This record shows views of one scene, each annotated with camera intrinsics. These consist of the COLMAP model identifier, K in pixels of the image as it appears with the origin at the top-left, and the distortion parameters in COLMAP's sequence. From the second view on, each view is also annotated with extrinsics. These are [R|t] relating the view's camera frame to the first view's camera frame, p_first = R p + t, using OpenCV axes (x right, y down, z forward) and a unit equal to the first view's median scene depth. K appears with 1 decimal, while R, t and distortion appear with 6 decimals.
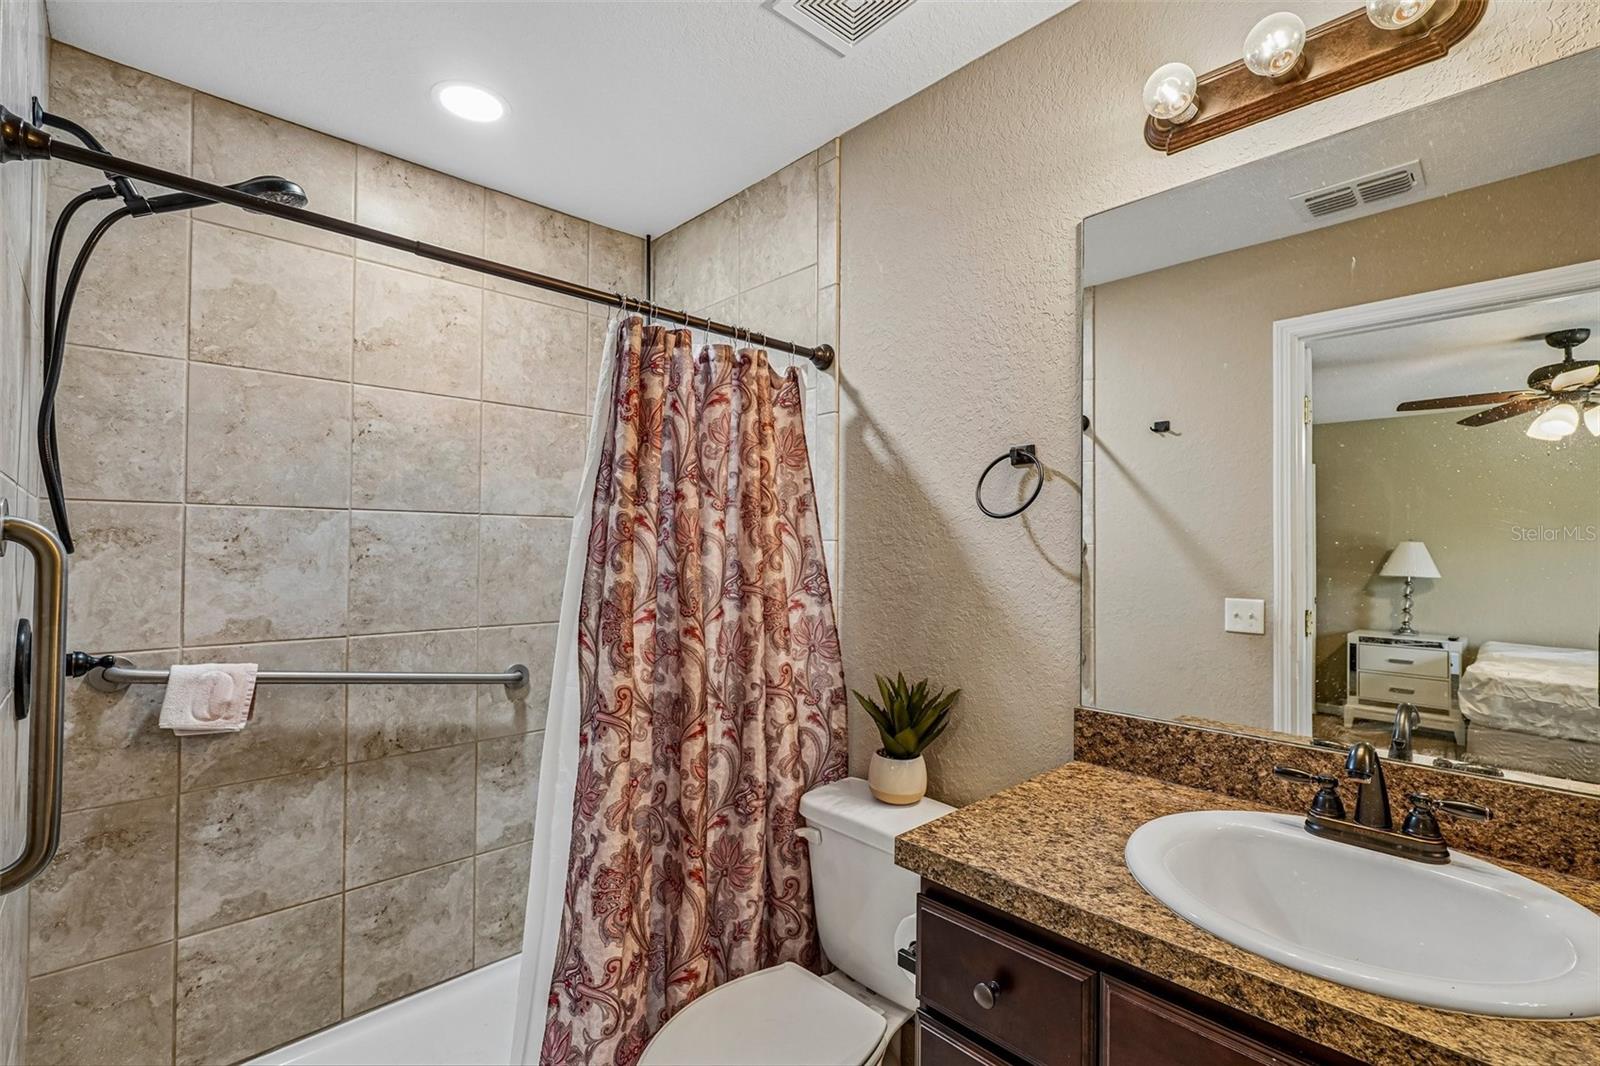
lens RADIAL K [[723.1, 0, 800.0], [0, 723.1, 533.0], [0, 0, 1]] dist [-0.002708, 0.000366]
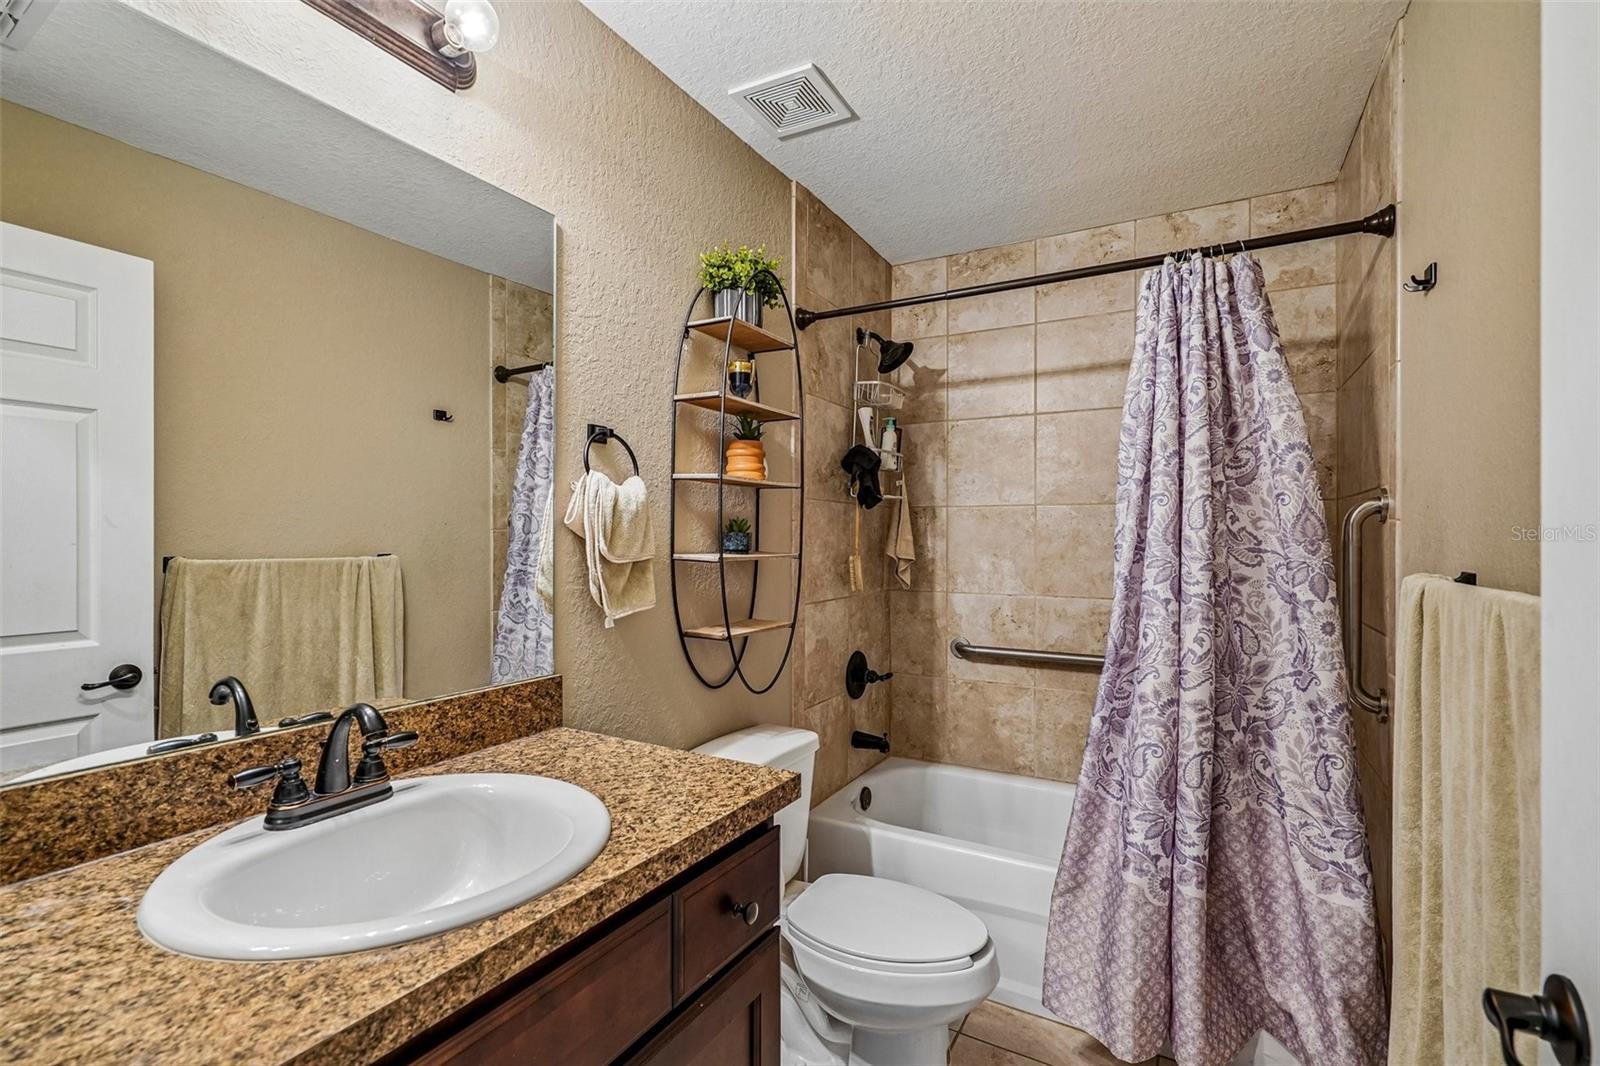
lens RADIAL K [[723.1, 0, 800.0], [0, 723.1, 533.0], [0, 0, 1]] dist [-0.002708, 0.000366]
pose [[-0.288381, -0.001333, 0.957515, -0.375553], [-0.024142, 0.999691, -0.005880, 0.051602], [-0.957211, -0.024812, -0.288325, 0.772566]]
